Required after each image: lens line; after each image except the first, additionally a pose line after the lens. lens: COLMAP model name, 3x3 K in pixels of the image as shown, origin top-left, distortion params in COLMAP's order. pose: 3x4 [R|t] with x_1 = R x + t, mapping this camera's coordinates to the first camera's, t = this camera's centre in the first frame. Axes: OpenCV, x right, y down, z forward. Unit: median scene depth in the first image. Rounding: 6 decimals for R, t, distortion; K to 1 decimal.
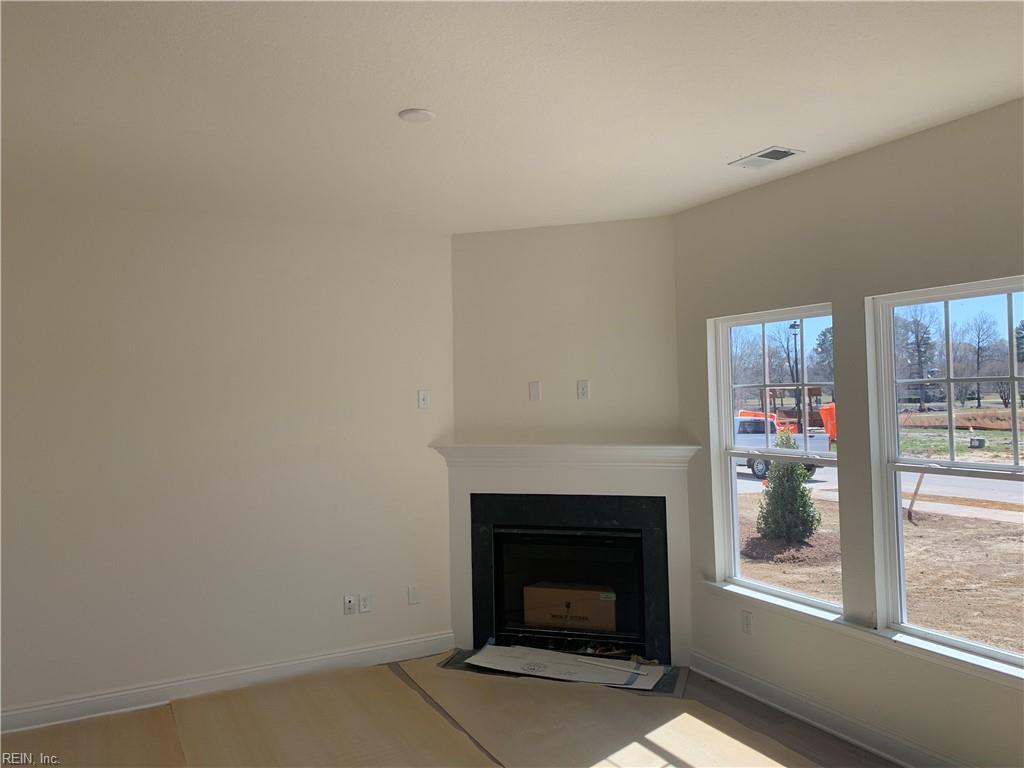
lens RADIAL K [[773.3, 0, 512.0], [0, 773.3, 384.0], [0, 0, 1]] dist [0.018560, -0.001122]
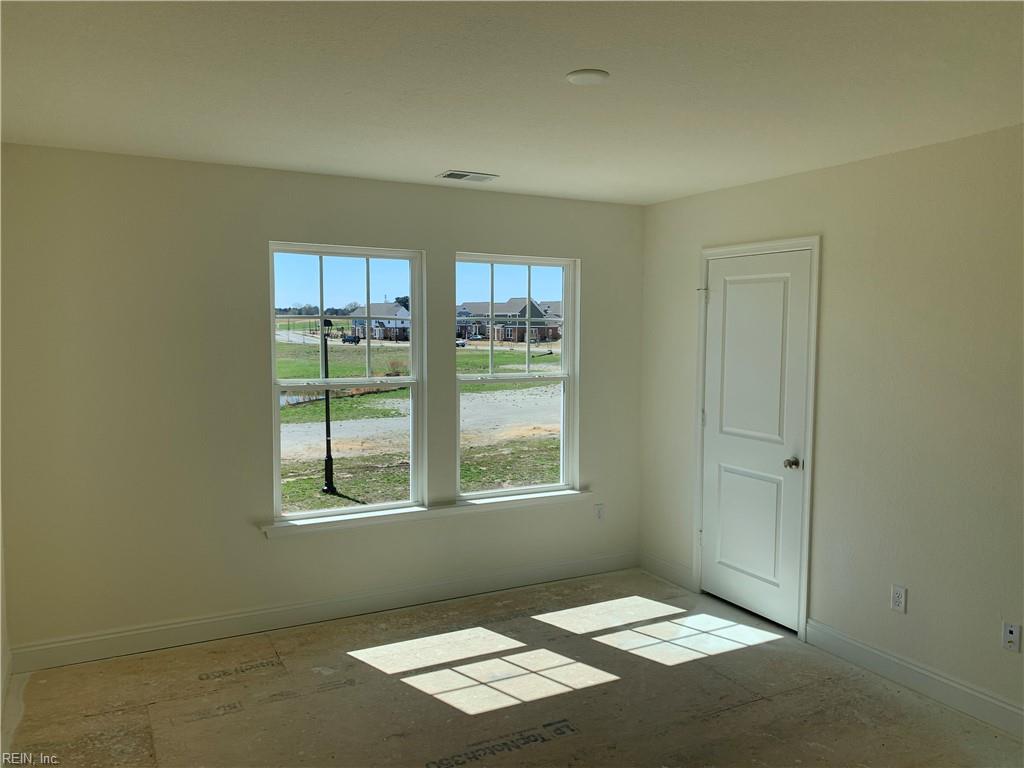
lens RADIAL K [[749.9, 0, 462.2], [0, 749.9, 383.0], [0, 0, 1]] dist [-0.002508, -0.000012]
pose [[0.028155, -0.037853, 0.998887, -0.764737], [-0.015460, 0.999147, 0.038299, 0.056087], [-0.999484, -0.016521, 0.027545, 0.912336]]
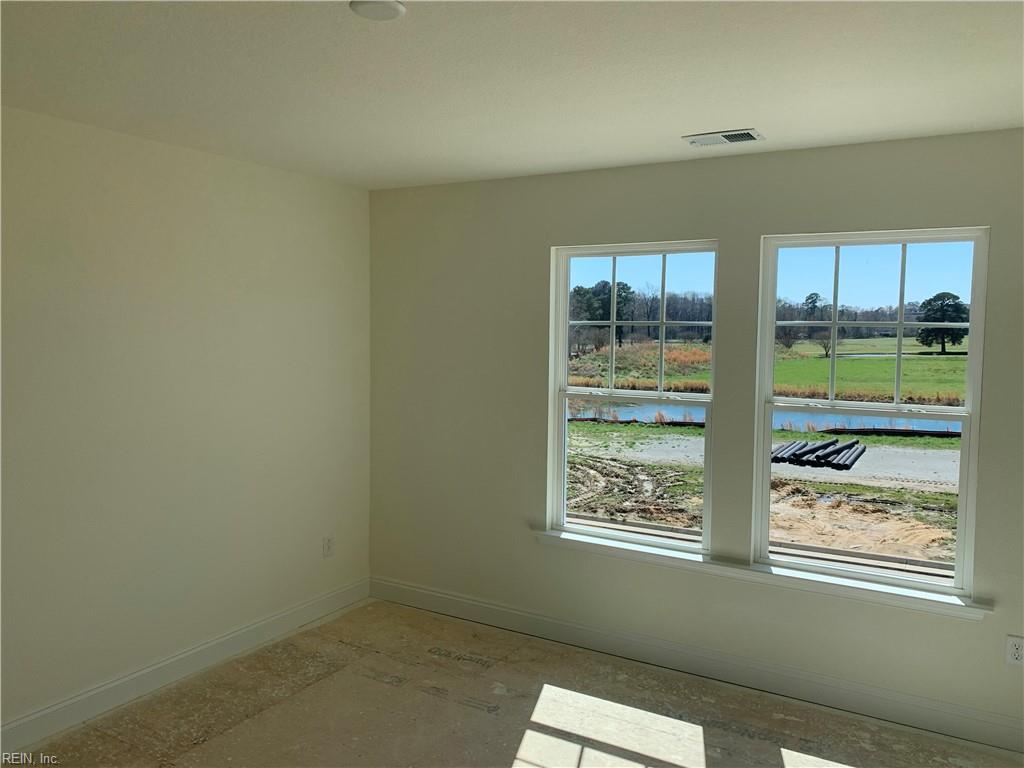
lens RADIAL K [[758.2, 0, 538.8], [0, 758.2, 385.0], [0, 0, 1]] dist [0.066862, -0.088342]
pose [[0.839036, -0.001837, 0.544073, -0.293030], [-0.042167, 0.996767, 0.068392, 0.021157], [-0.542439, -0.080325, 0.836246, 0.312646]]
